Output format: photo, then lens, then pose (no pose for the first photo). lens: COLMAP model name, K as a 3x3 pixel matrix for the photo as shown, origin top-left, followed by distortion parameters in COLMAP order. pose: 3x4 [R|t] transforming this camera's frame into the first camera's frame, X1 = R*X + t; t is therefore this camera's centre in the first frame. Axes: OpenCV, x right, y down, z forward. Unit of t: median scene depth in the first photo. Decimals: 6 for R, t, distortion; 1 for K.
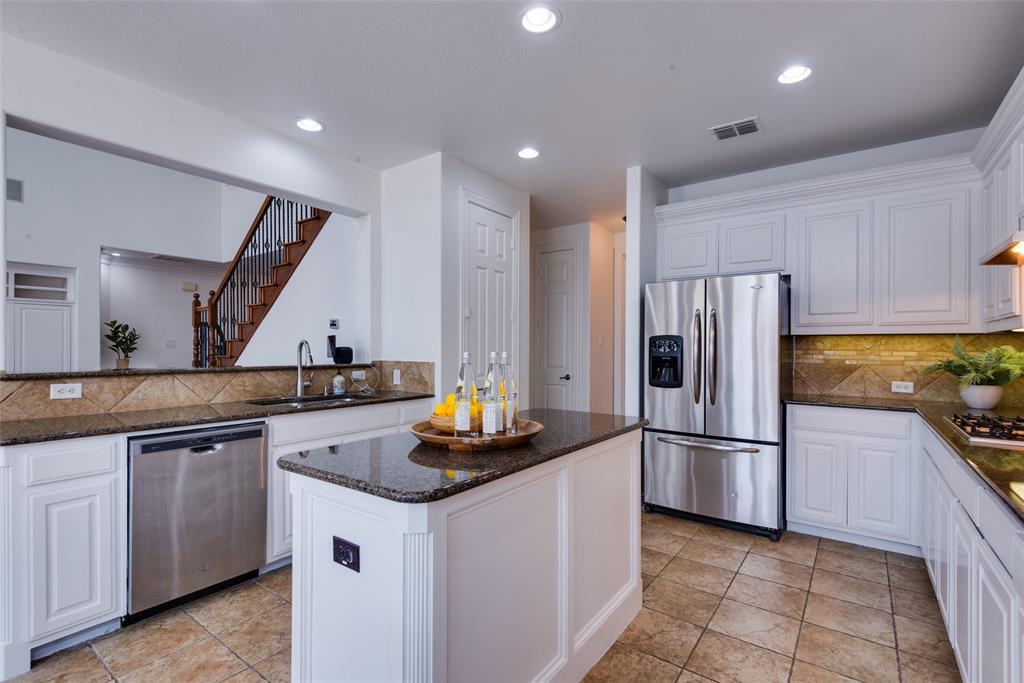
lens RADIAL K [[466.8, 0, 502.0], [0, 466.8, 346.2], [0, 0, 1]] dist [-0.001340, -0.000602]
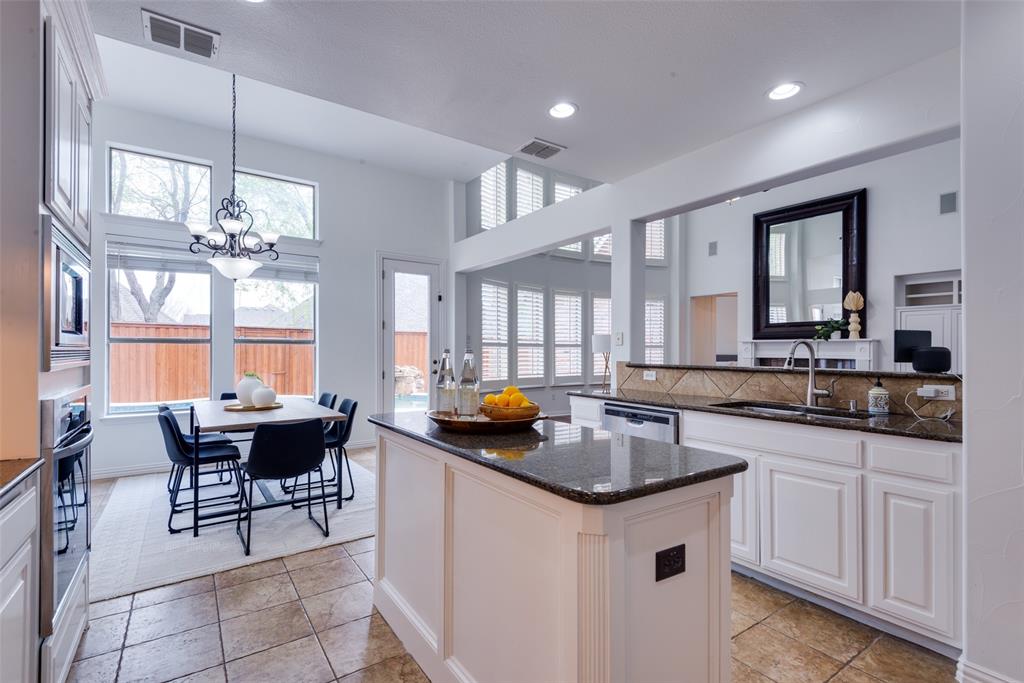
lens RADIAL K [[466.8, 0, 502.0], [0, 466.8, 346.2], [0, 0, 1]] dist [-0.001340, -0.000602]
pose [[-0.319022, -0.011195, -0.947681, 0.550376], [-0.002813, 0.999937, -0.010865, 0.010347], [0.947743, -0.000800, -0.319033, 0.751629]]
